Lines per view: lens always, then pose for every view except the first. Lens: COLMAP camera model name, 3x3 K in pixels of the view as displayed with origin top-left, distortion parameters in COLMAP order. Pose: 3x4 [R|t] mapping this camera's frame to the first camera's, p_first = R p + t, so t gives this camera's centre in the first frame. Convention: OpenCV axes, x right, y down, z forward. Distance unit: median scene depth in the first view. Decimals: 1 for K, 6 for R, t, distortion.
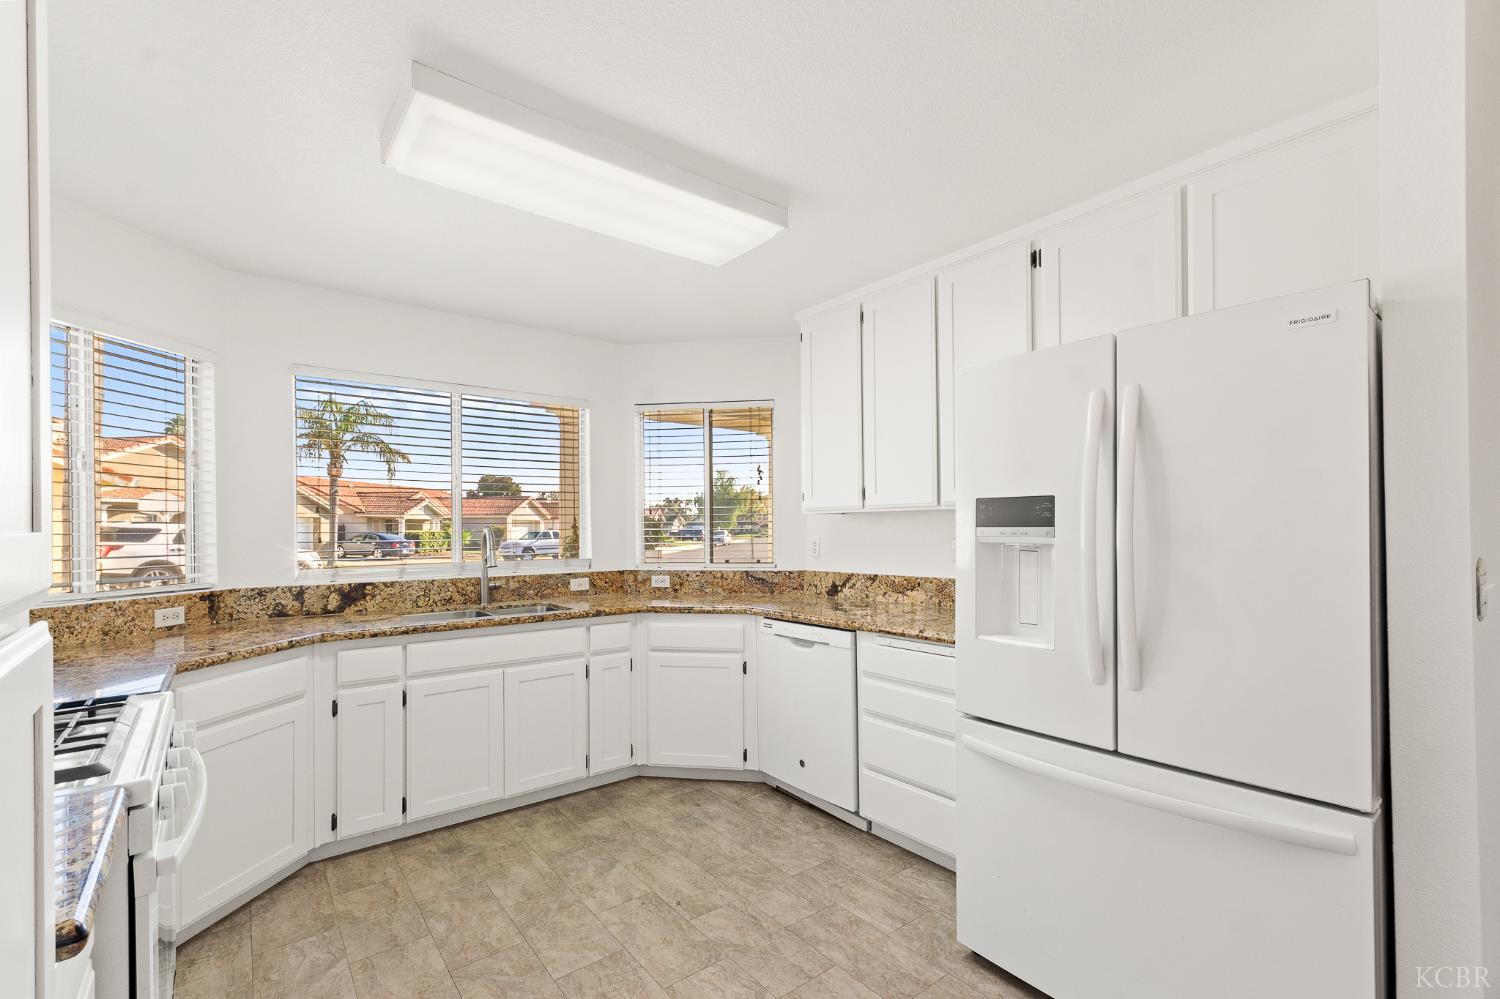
lens RADIAL K [[654.3, 0, 731.2], [0, 654.3, 517.5], [0, 0, 1]] dist [0.005279, 0.000133]
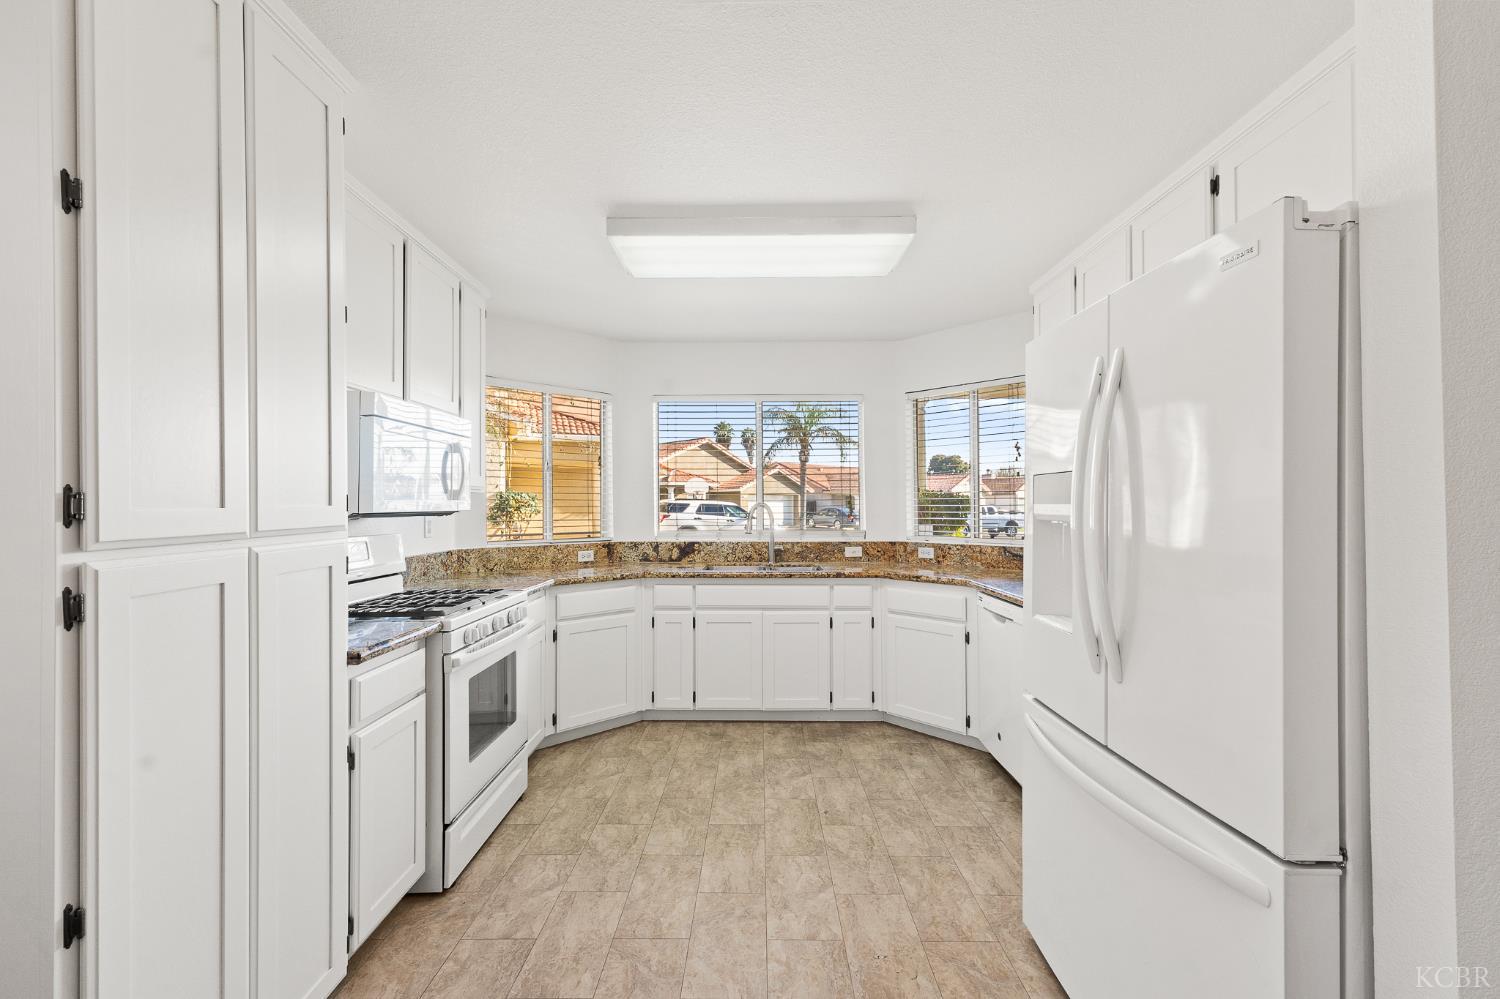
lens RADIAL K [[625.5, 0, 746.4], [0, 625.5, 490.2], [0, 0, 1]] dist [0.000890, 0.000159]
pose [[0.785370, -0.011288, -0.618924, 0.379976], [0.007808, 0.999935, -0.008330, -0.000945], [0.618978, 0.001709, 0.785407, -0.004126]]
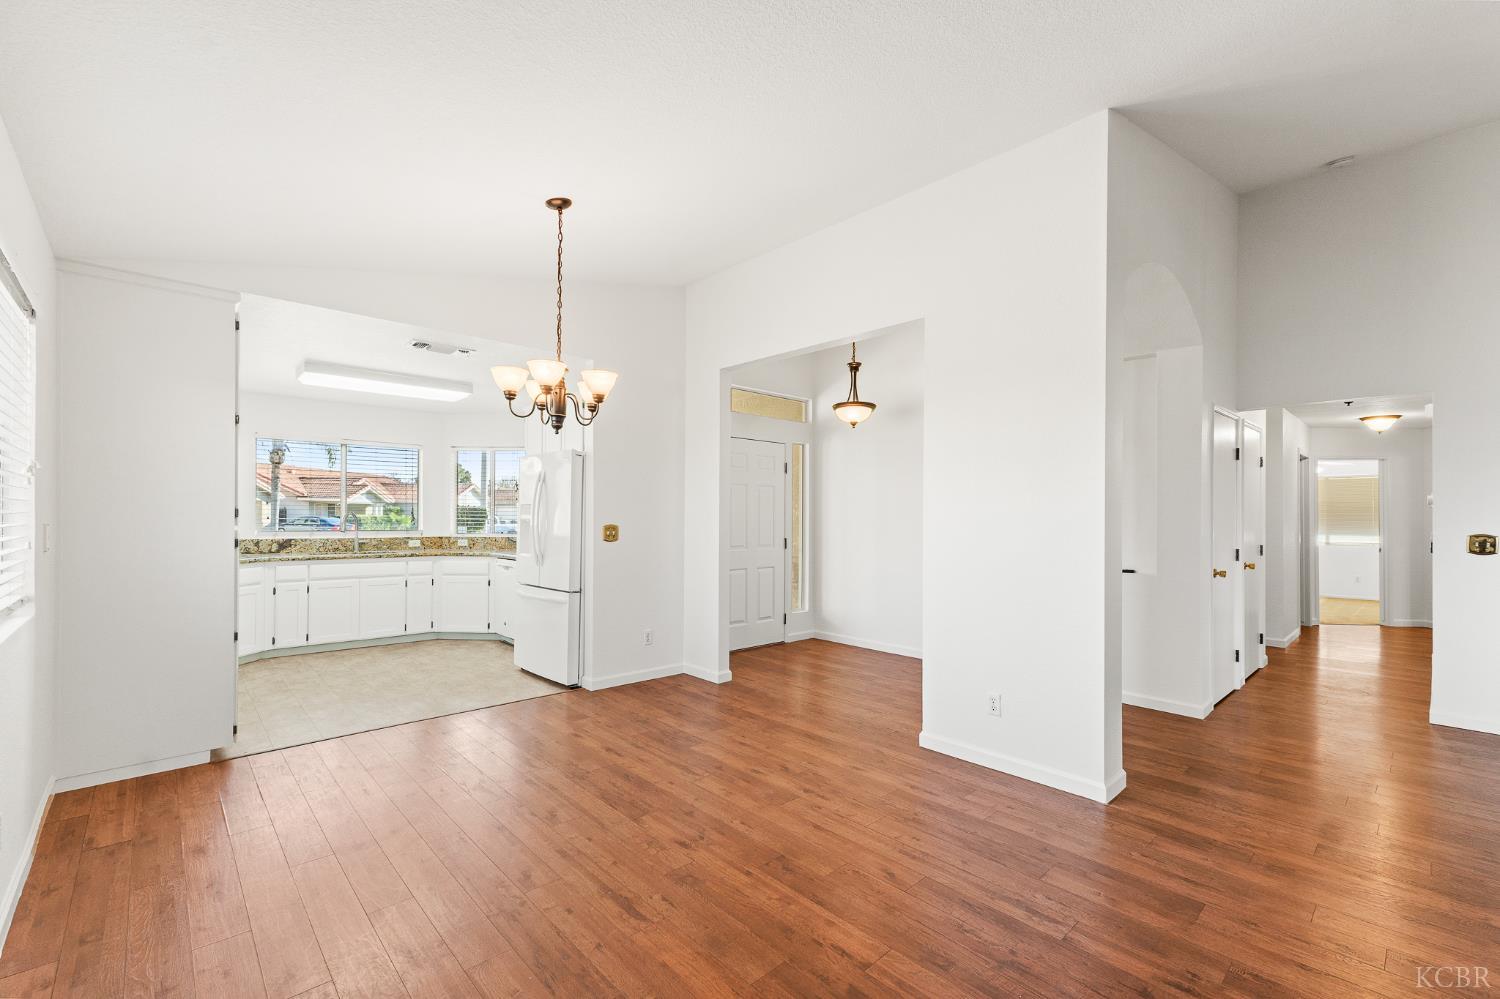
lens RADIAL K [[645.9, 0, 755.9], [0, 645.9, 503.6], [0, 0, 1]] dist [0.005175, 0.000541]
pose [[0.995546, 0.015056, 0.093069, 0.687069], [-0.014626, 0.999879, -0.005299, -0.019956], [-0.093138, 0.003915, 0.995646, -1.133950]]
